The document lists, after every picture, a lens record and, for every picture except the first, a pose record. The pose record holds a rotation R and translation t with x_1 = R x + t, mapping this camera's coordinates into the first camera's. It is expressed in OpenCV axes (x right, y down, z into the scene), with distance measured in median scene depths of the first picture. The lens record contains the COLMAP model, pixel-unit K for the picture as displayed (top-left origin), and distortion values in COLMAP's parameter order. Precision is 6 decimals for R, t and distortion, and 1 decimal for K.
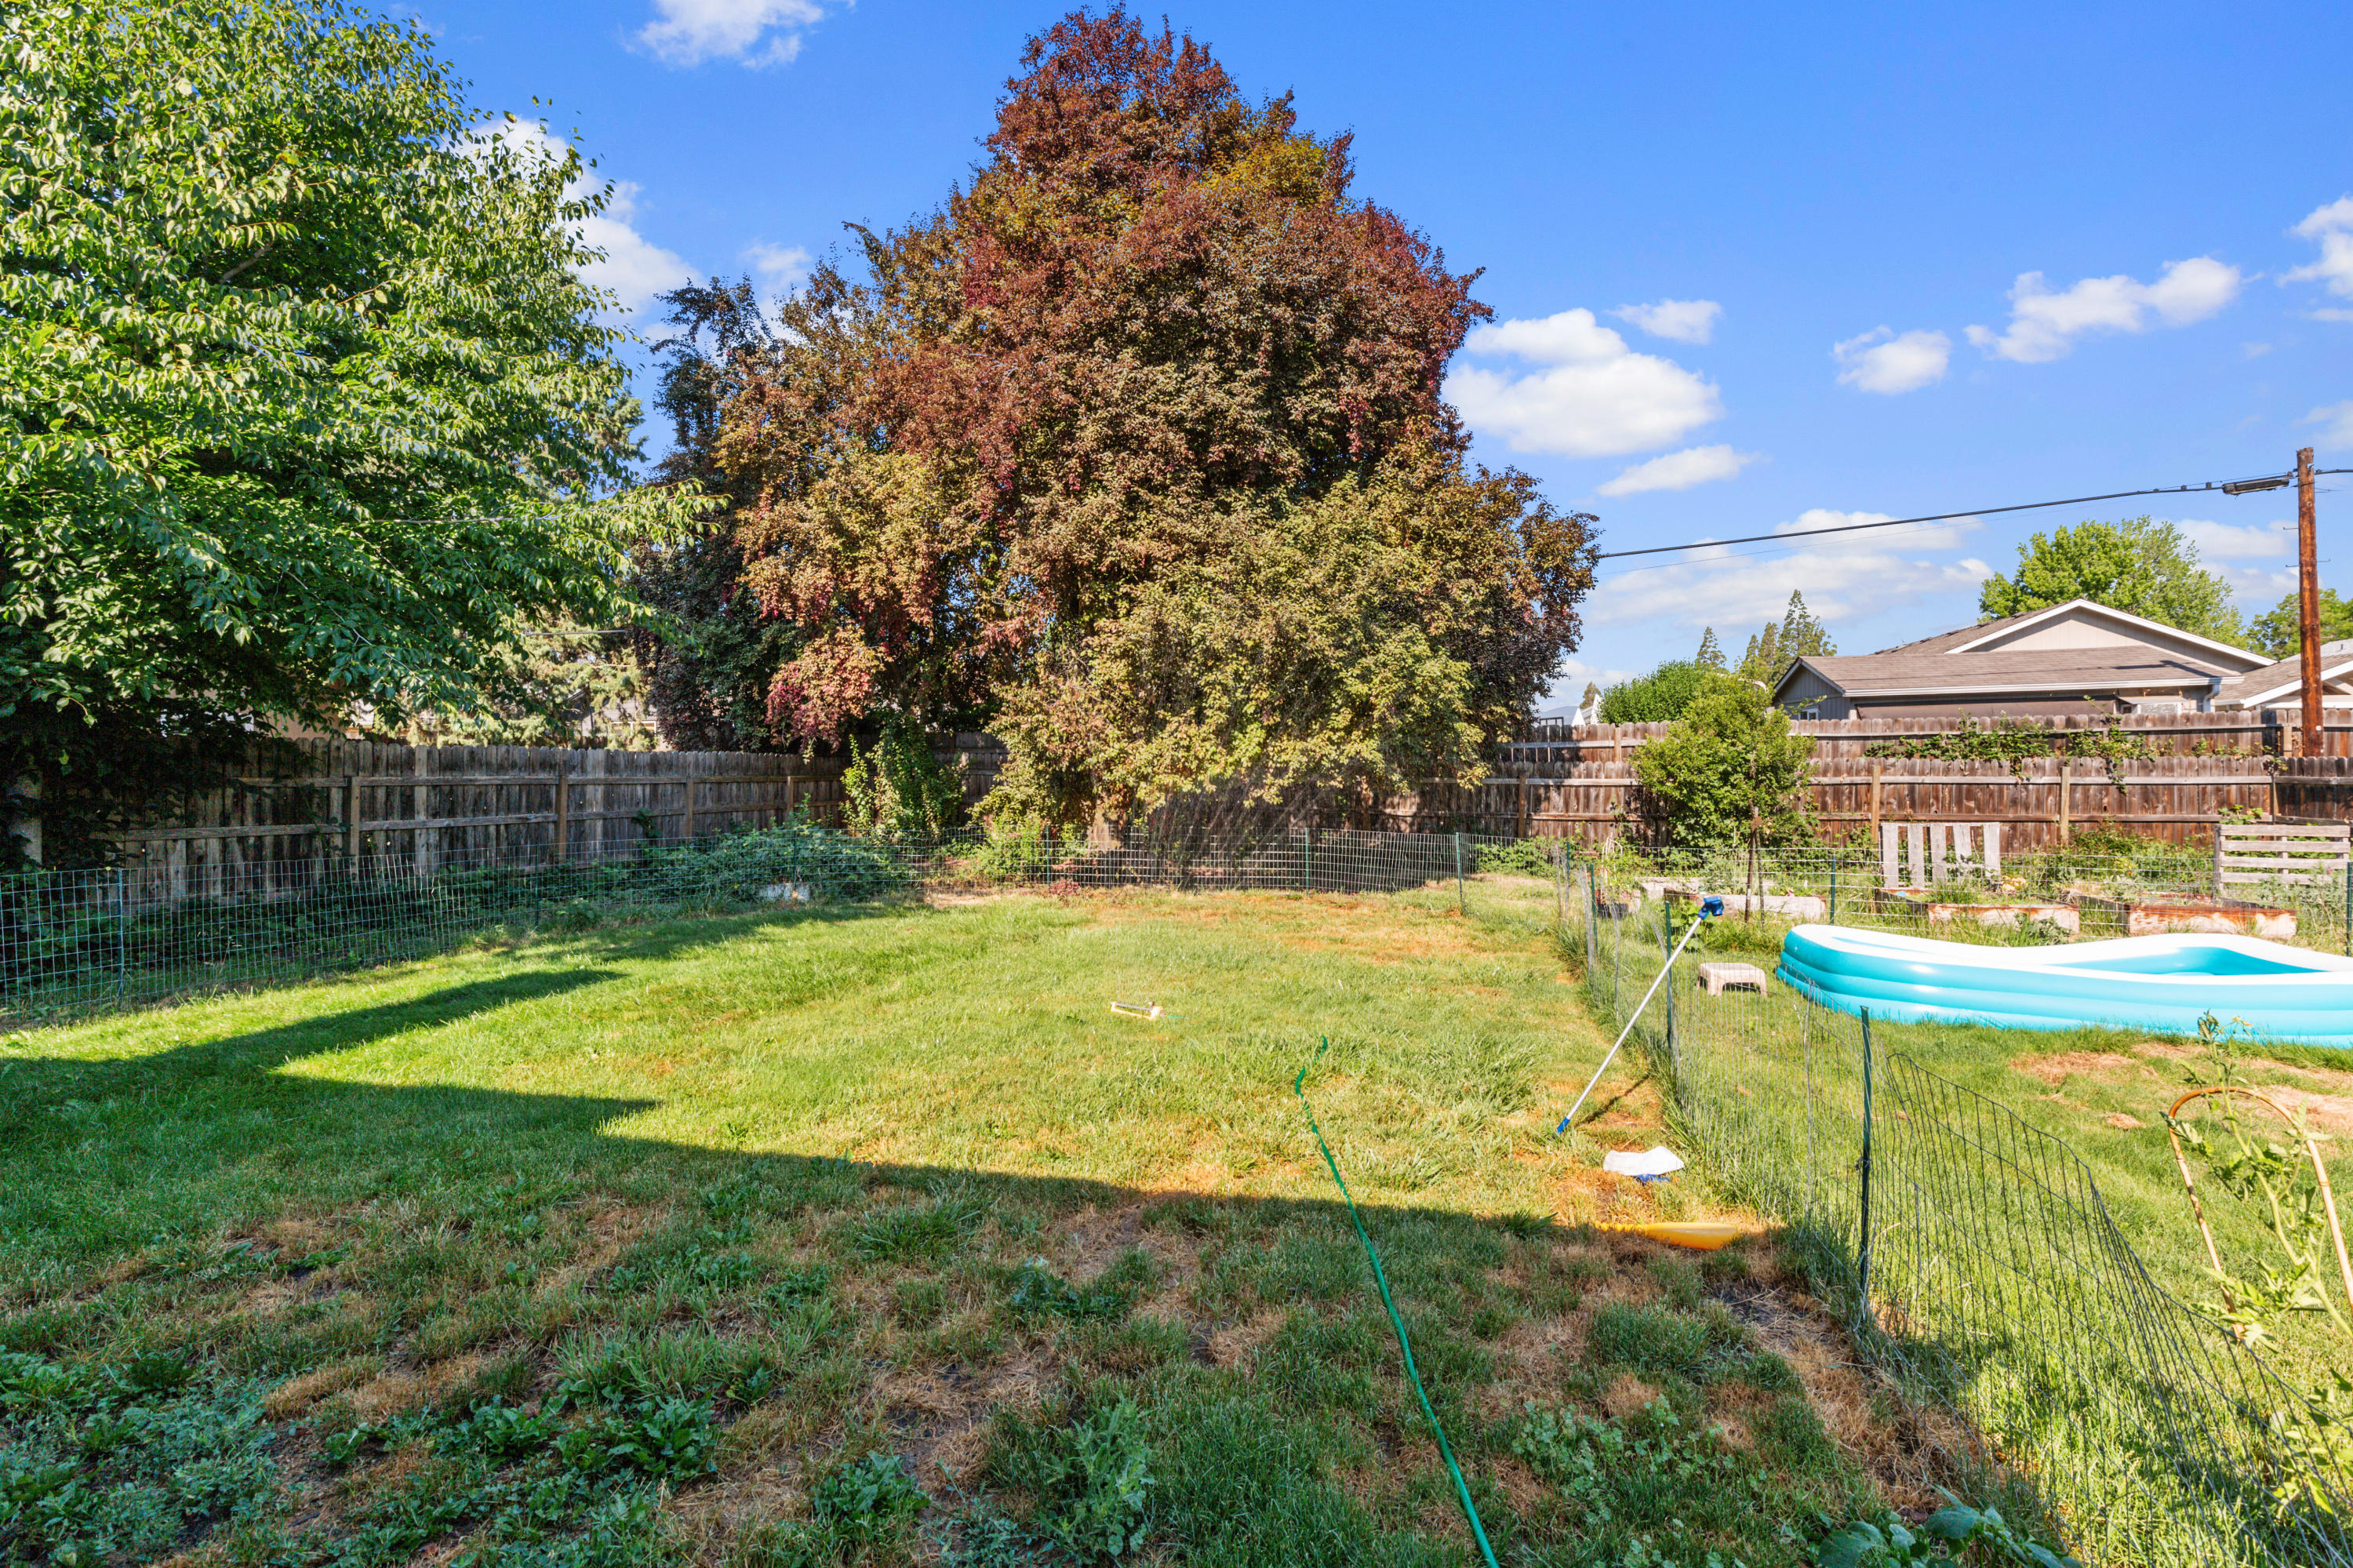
lens RADIAL K [[1052.8, 0, 1184.8], [0, 1052.8, 774.6], [0, 0, 1]] dist [0.009751, -0.003242]
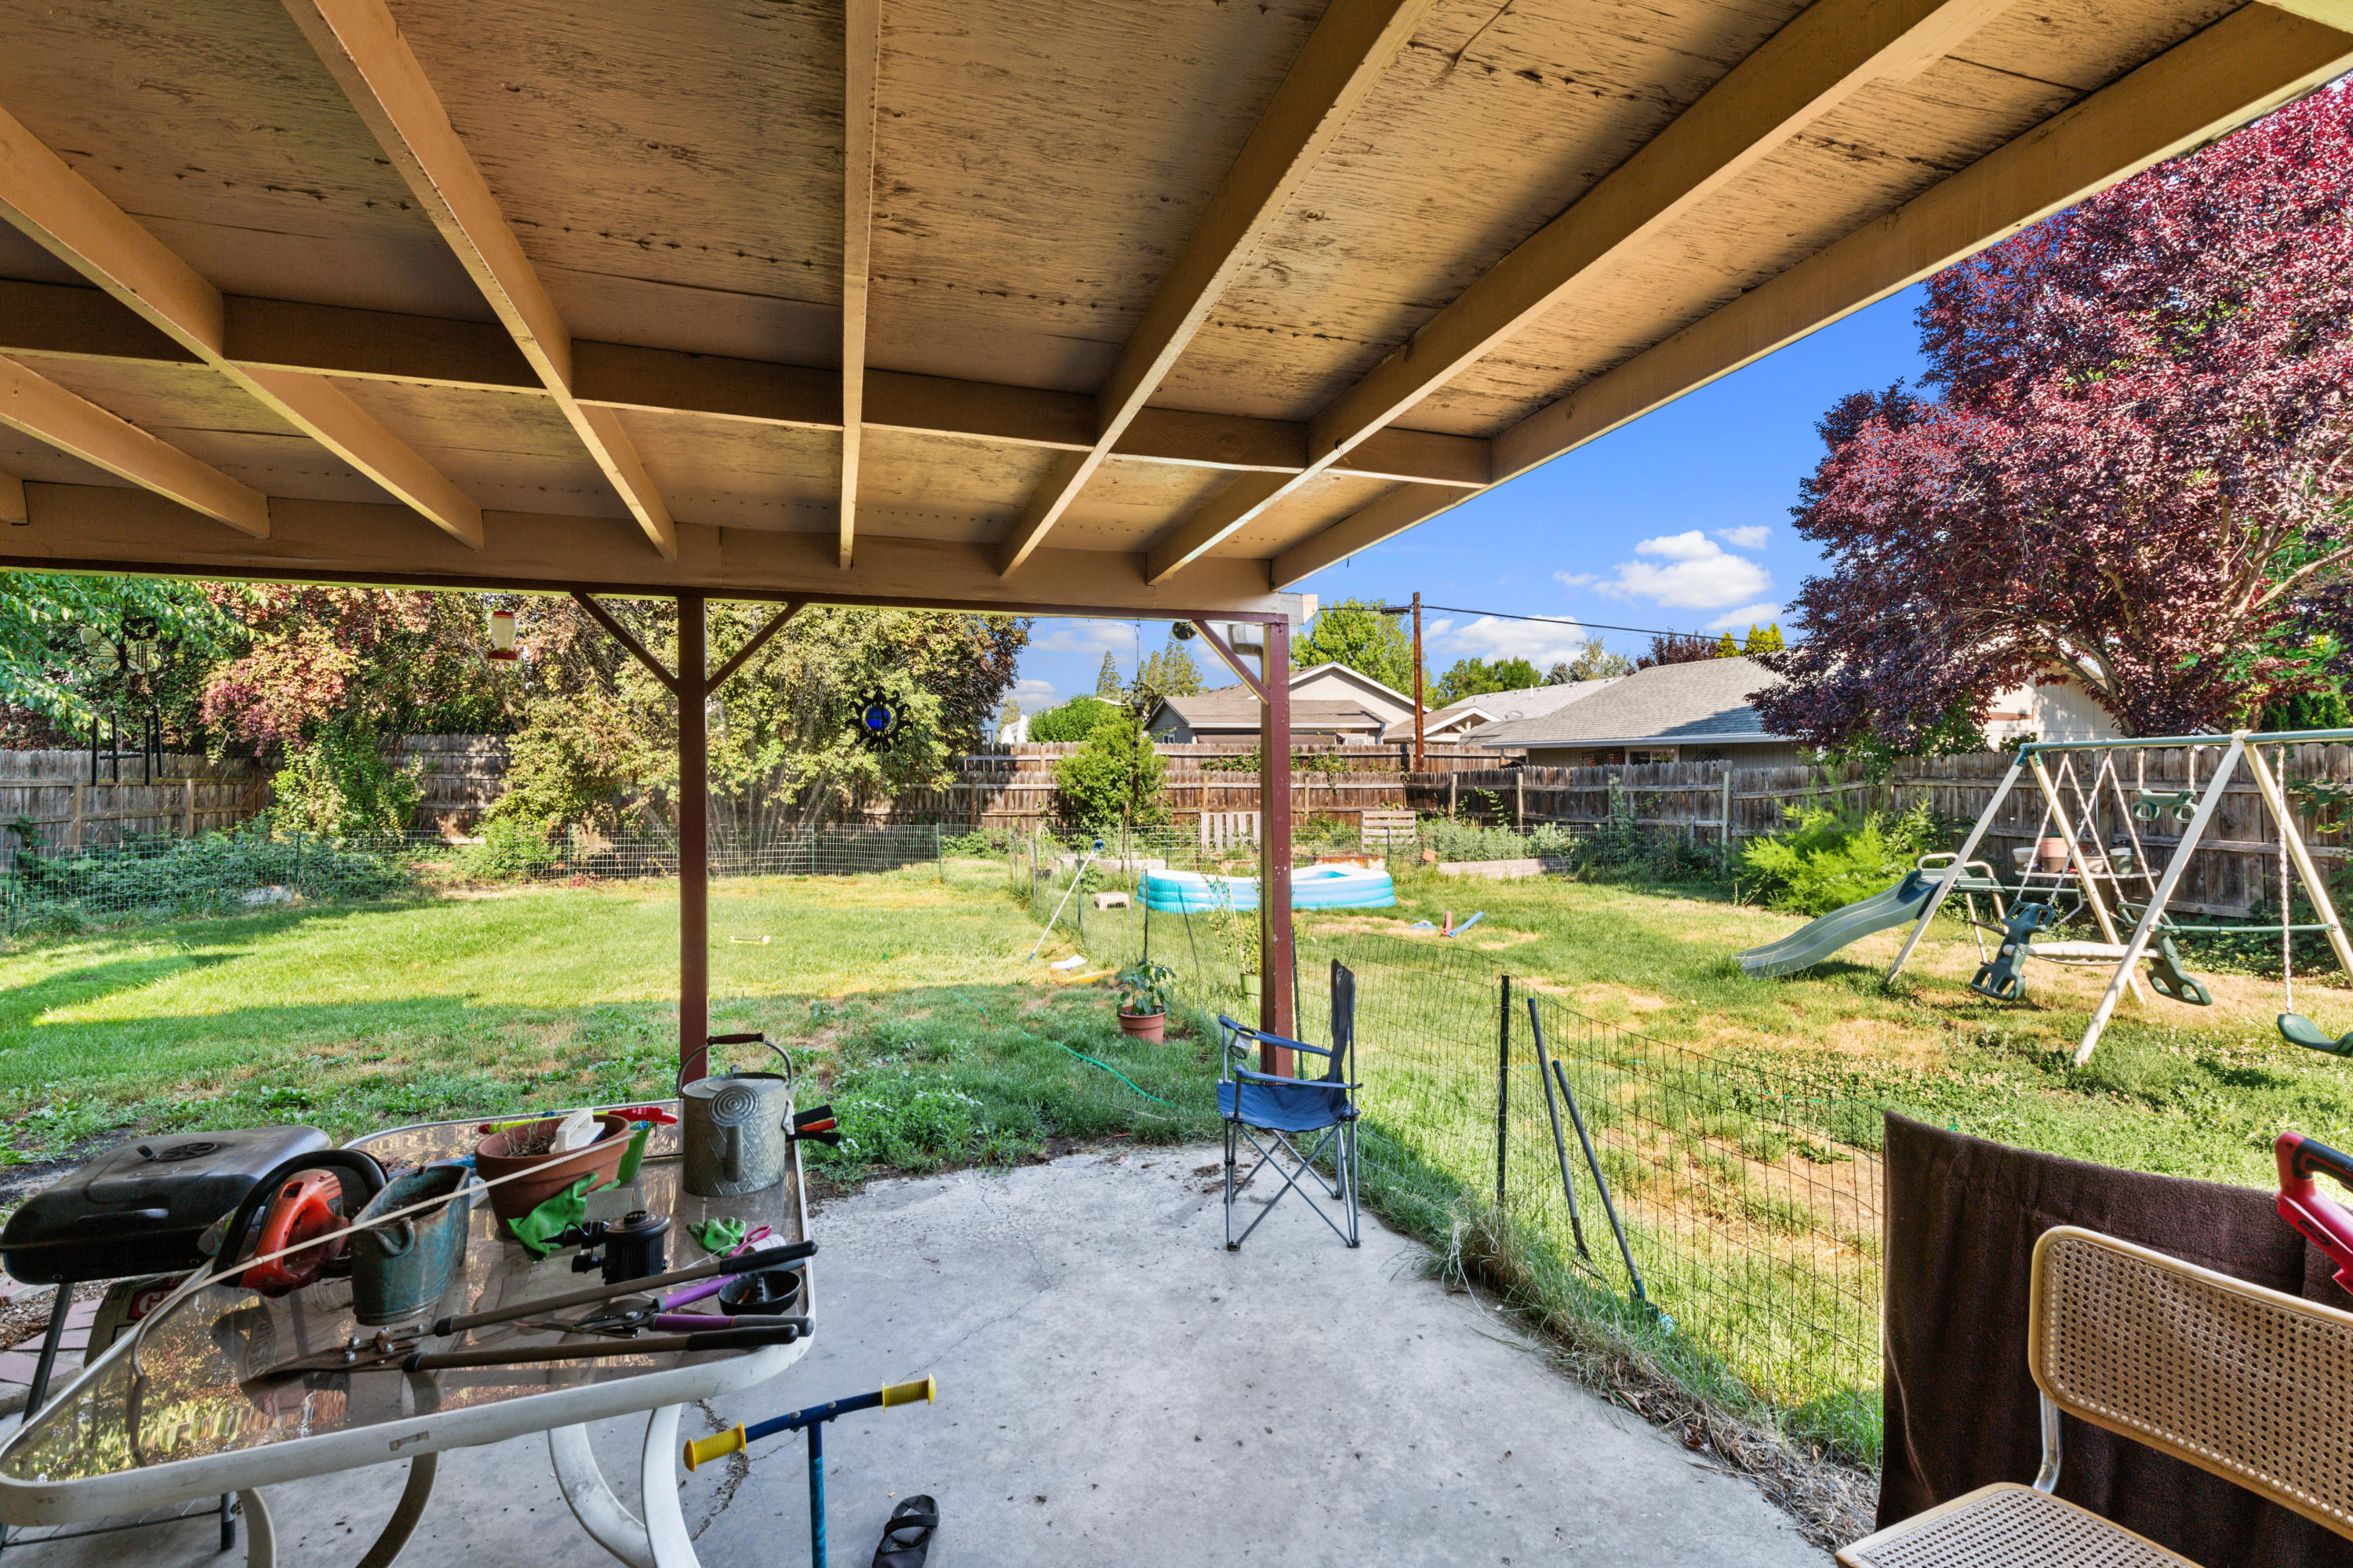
lens RADIAL K [[1052.8, 0, 1184.8], [0, 1052.8, 774.6], [0, 0, 1]] dist [0.009751, -0.003242]
pose [[0.861066, 0.007201, 0.508441, -0.122632], [-0.004921, 0.999971, -0.005828, -0.001563], [-0.508469, 0.002516, 0.861077, -0.261074]]
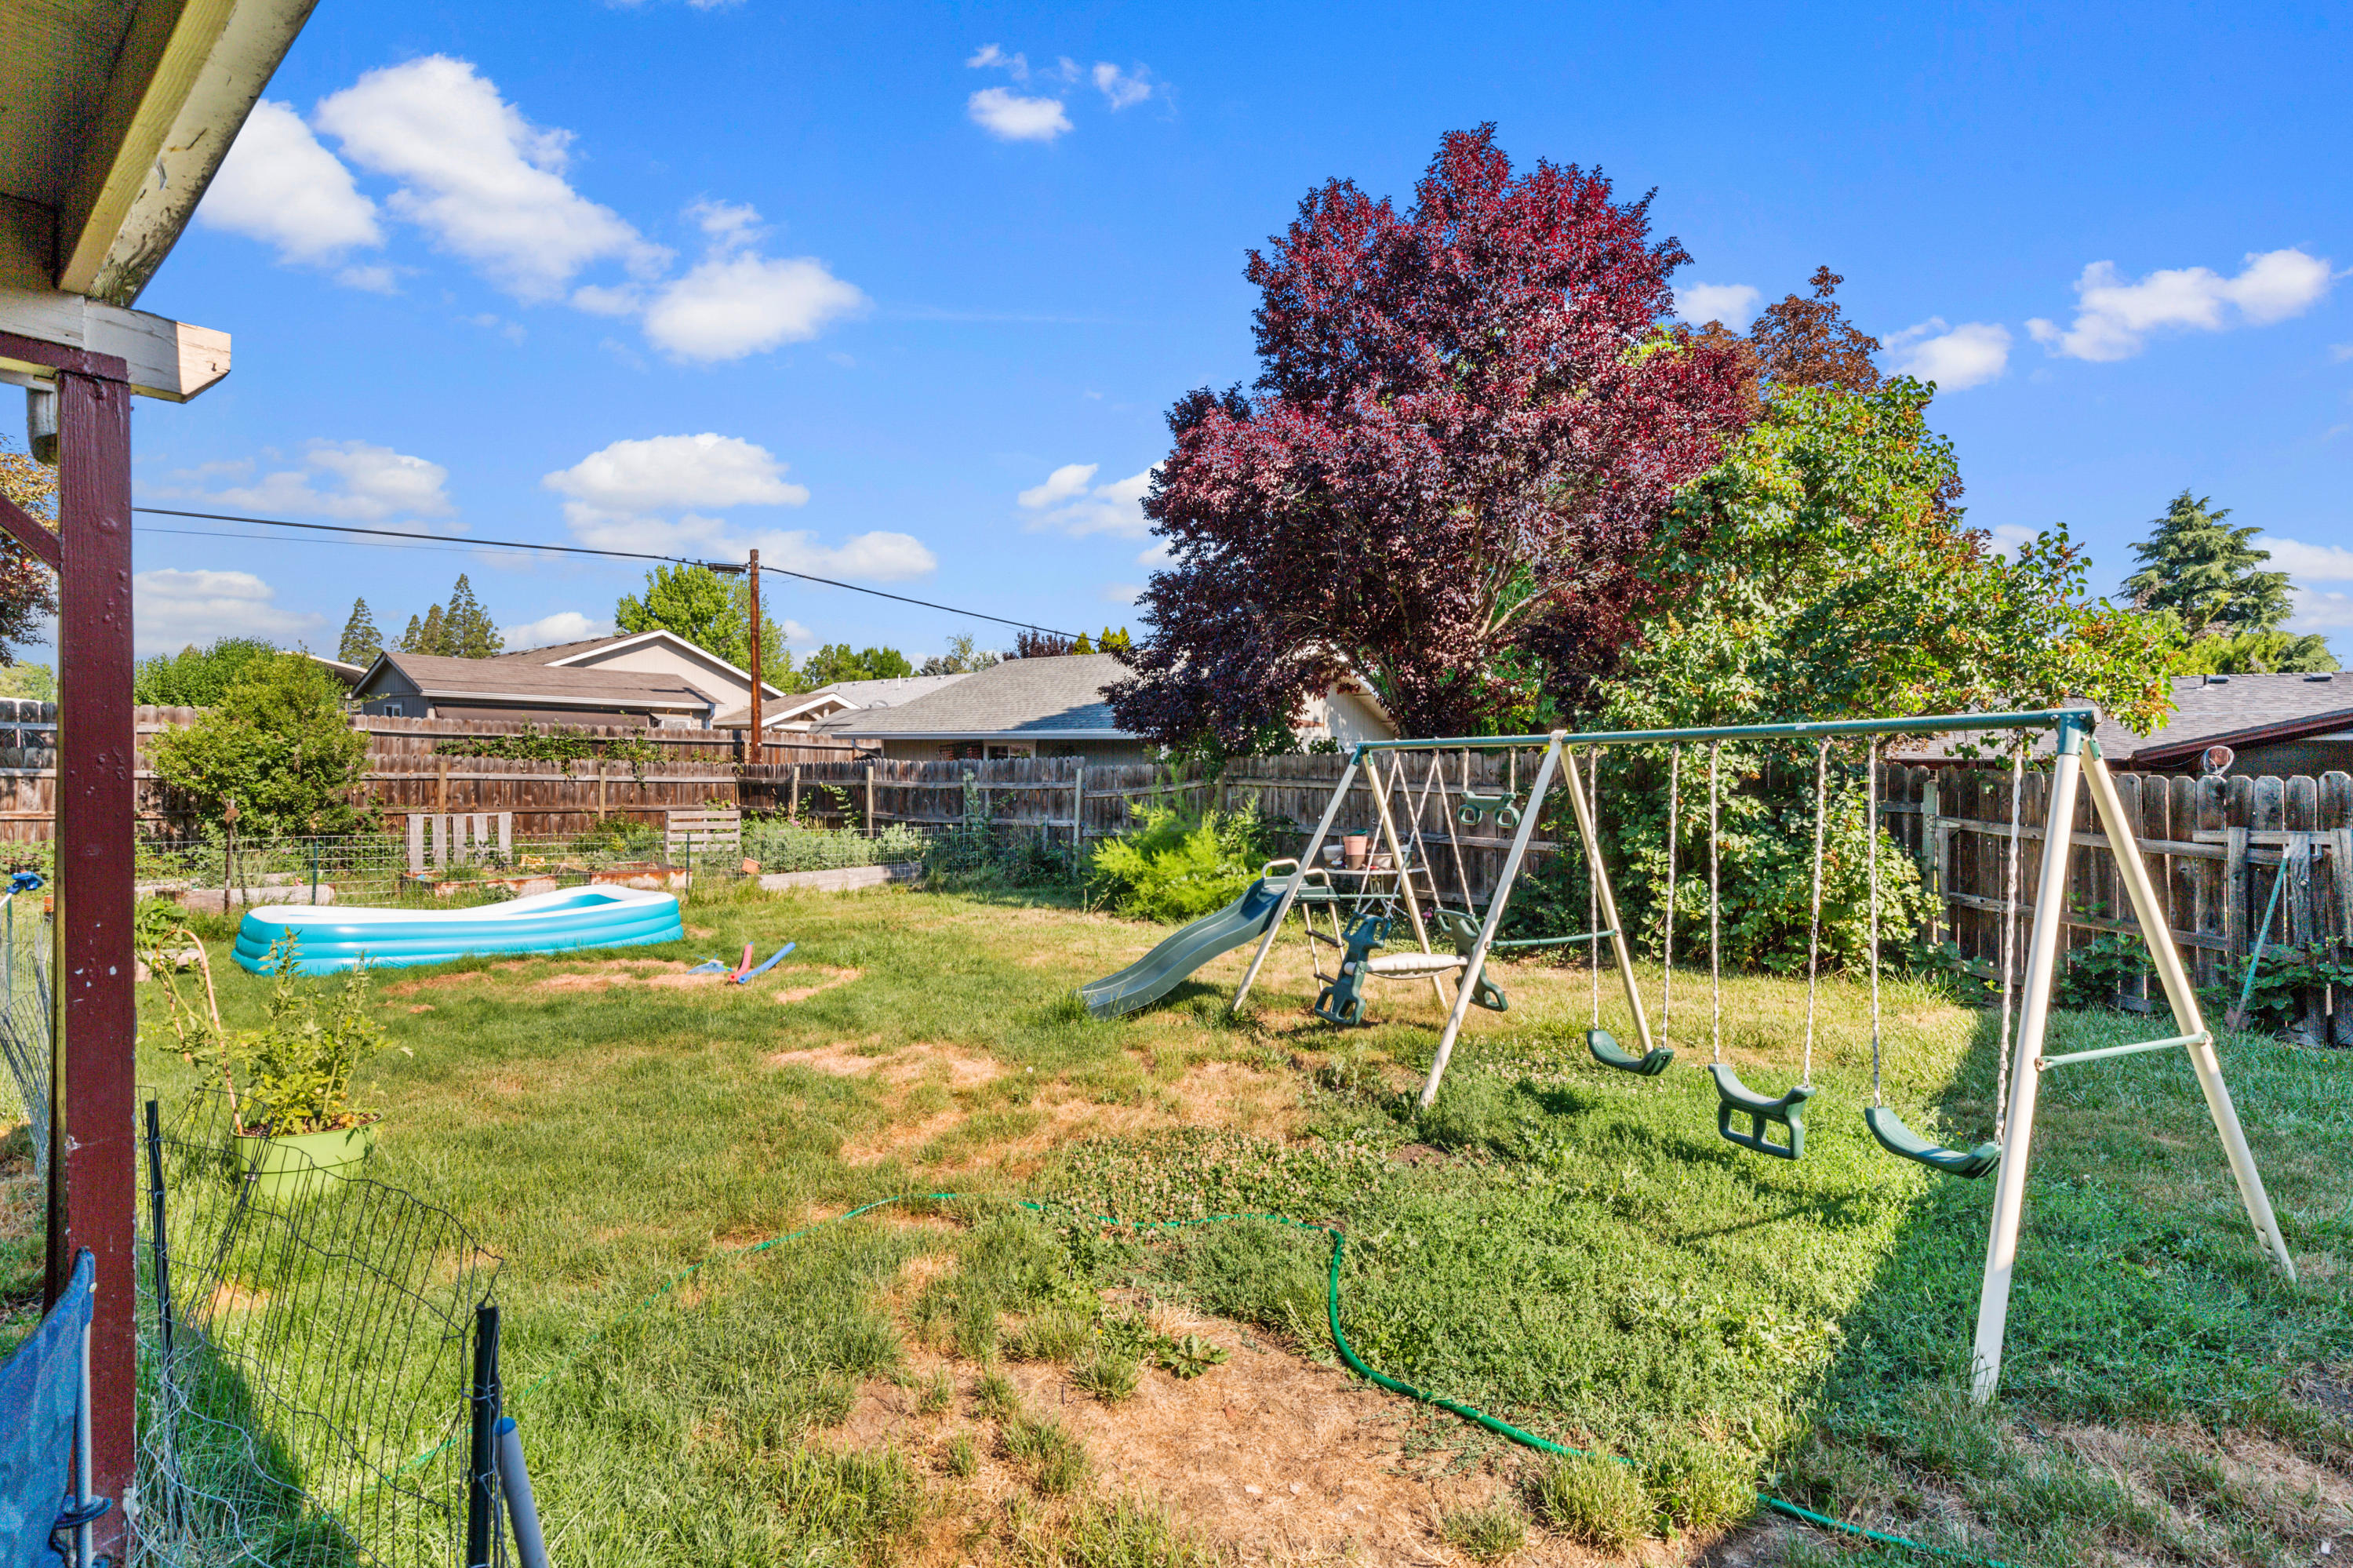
lens RADIAL K [[1093.6, 0, 1176.5], [0, 1093.6, 784.0], [0, 0, 1]] dist [0.014333, -0.000328]
pose [[0.459072, 0.007906, 0.888364, 0.003048], [-0.018327, 0.999832, 0.000572, -0.001102], [-0.888210, -0.016544, 0.459139, -0.185169]]
